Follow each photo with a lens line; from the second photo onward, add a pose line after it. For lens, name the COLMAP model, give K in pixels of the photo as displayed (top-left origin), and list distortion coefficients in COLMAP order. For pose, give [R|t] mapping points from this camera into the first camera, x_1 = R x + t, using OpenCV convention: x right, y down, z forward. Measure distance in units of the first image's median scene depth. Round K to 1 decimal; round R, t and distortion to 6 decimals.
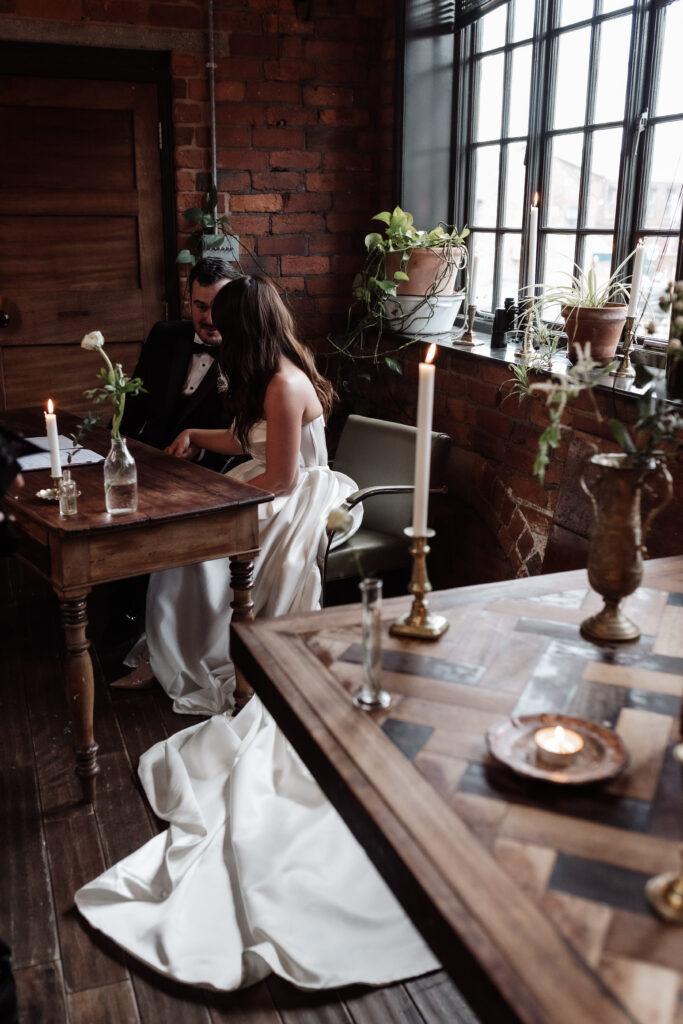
lens RADIAL K [[967.3, 0, 337.8], [0, 967.3, 506.9], [0, 0, 1]] dist [0.007619, 0.009694]
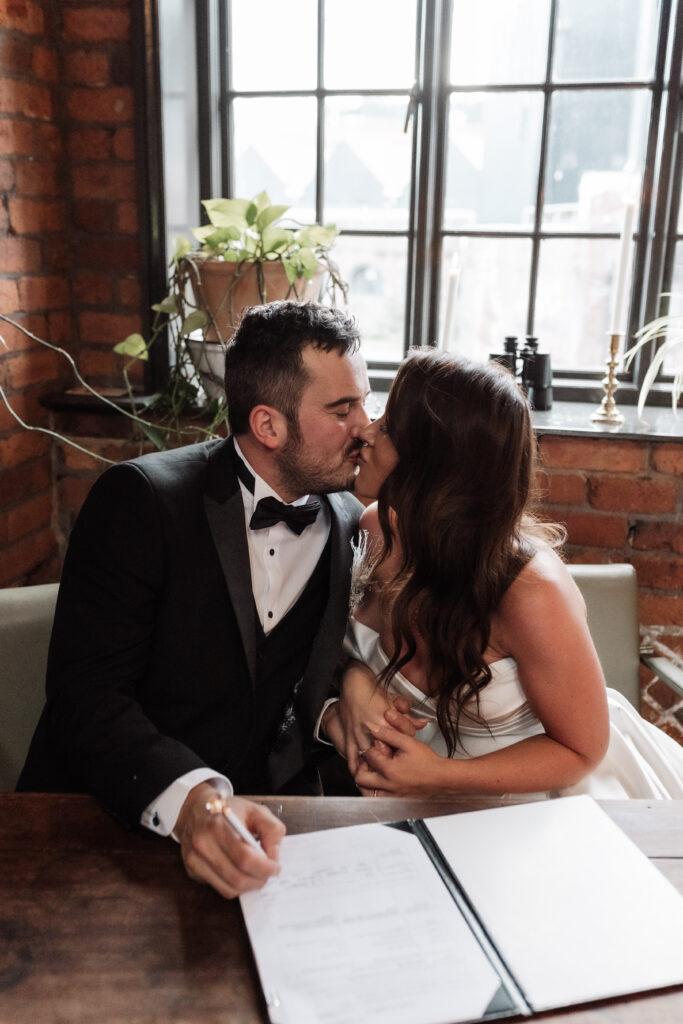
lens RADIAL K [[967.3, 0, 337.8], [0, 967.3, 506.9], [0, 0, 1]] dist [0.007619, 0.009694]
pose [[0.592640, -0.218030, 0.775397, -0.384460], [0.215364, 0.970511, 0.108290, -0.179376], [-0.776142, 0.102816, 0.622120, 0.622598]]
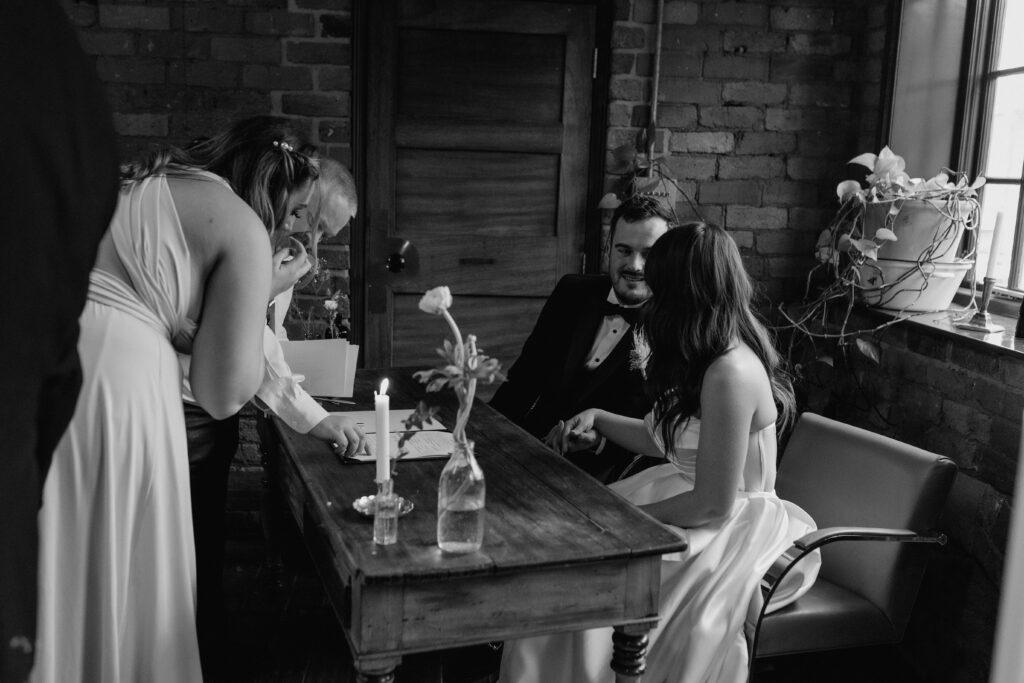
lens RADIAL K [[964.6, 0, 512.0], [0, 964.6, 341.5], [0, 0, 1]] dist [0.003806, 0.004069]
pose [[0.961808, 0.073623, -0.263636, -0.010738], [-0.104987, 0.988710, -0.106910, -0.041568], [0.252789, 0.130505, 0.958679, 0.200287]]
